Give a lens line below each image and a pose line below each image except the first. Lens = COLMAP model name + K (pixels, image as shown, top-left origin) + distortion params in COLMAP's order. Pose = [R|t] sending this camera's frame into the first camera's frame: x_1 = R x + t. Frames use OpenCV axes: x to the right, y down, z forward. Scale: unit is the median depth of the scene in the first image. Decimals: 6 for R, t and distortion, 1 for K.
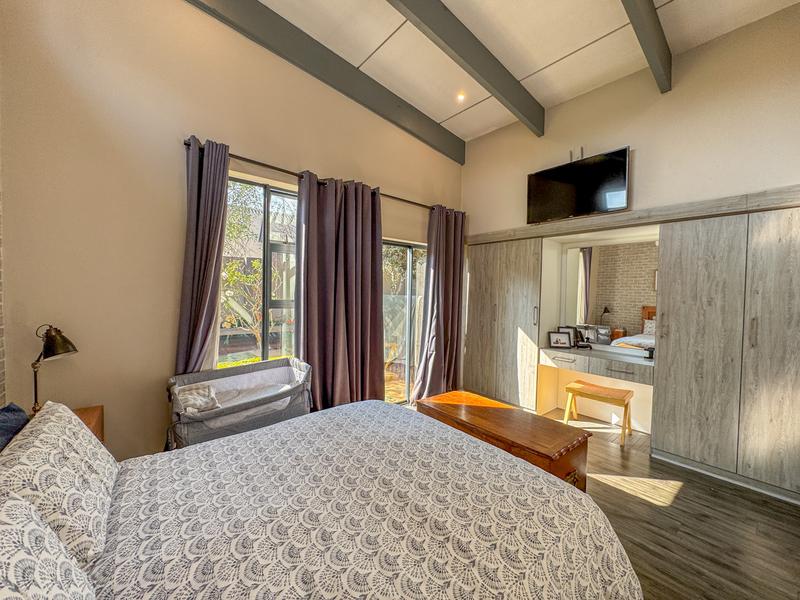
lens RADIAL K [[320.7, 0, 405.2], [0, 320.7, 304.7], [0, 0, 1]] dist [-0.000380, -0.000288]
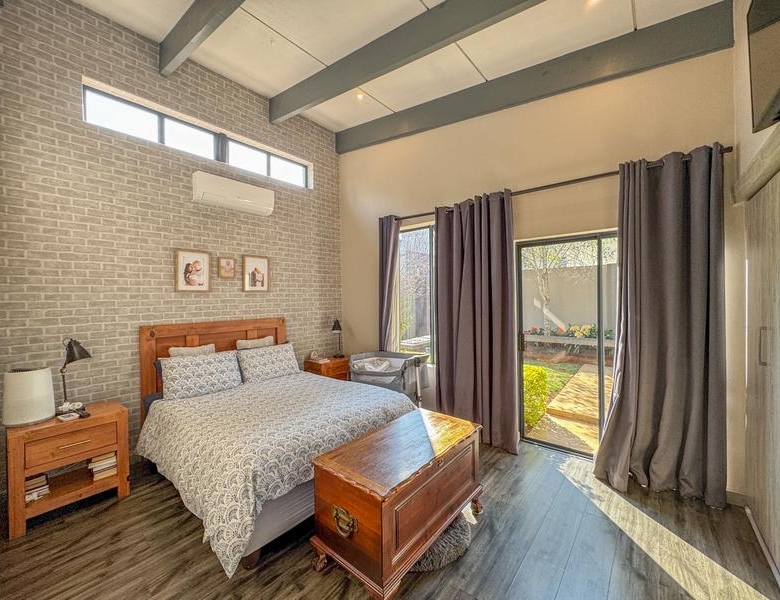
lens RADIAL K [[317.6, 0, 390.7], [0, 317.6, 299.3], [0, 0, 1]] dist [-0.004290, 0.002387]
pose [[0.184629, -0.018643, -0.982631, 0.882110], [-0.024900, 0.999410, -0.023640, -0.020882], [0.982493, 0.028832, 0.184056, 0.602709]]
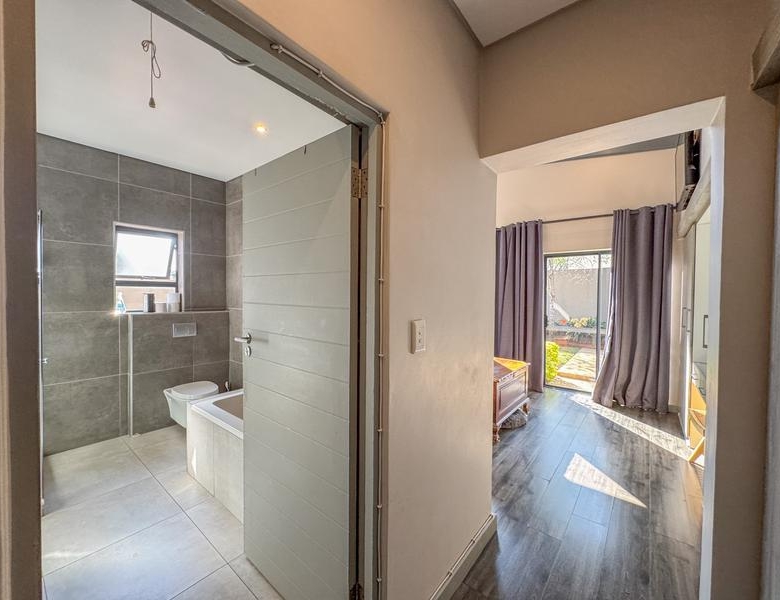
lens RADIAL K [[317.6, 0, 391.0], [0, 317.6, 299.9], [0, 0, 1]] dist [-0.004290, 0.002387]
pose [[0.199499, -0.000847, -0.979898, 1.349883], [-0.046739, 0.998853, -0.010379, 0.037681], [0.978783, 0.047870, 0.199231, 0.121619]]
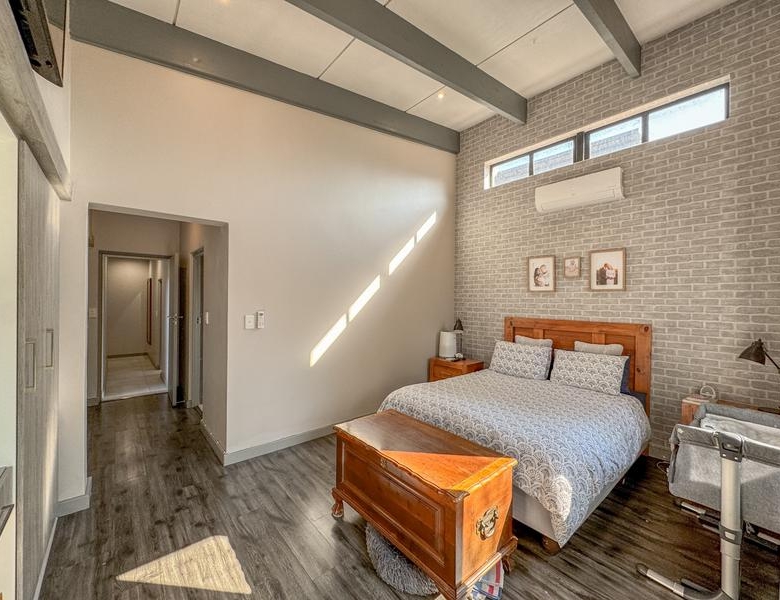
lens RADIAL K [[317.6, 0, 391.3], [0, 317.6, 298.6], [0, 0, 1]] dist [-0.004290, 0.002387]
pose [[-0.999076, -0.028776, -0.031922, 0.283089], [-0.030173, 0.998568, 0.044180, -0.069483], [0.030605, 0.045102, -0.998513, 1.444128]]
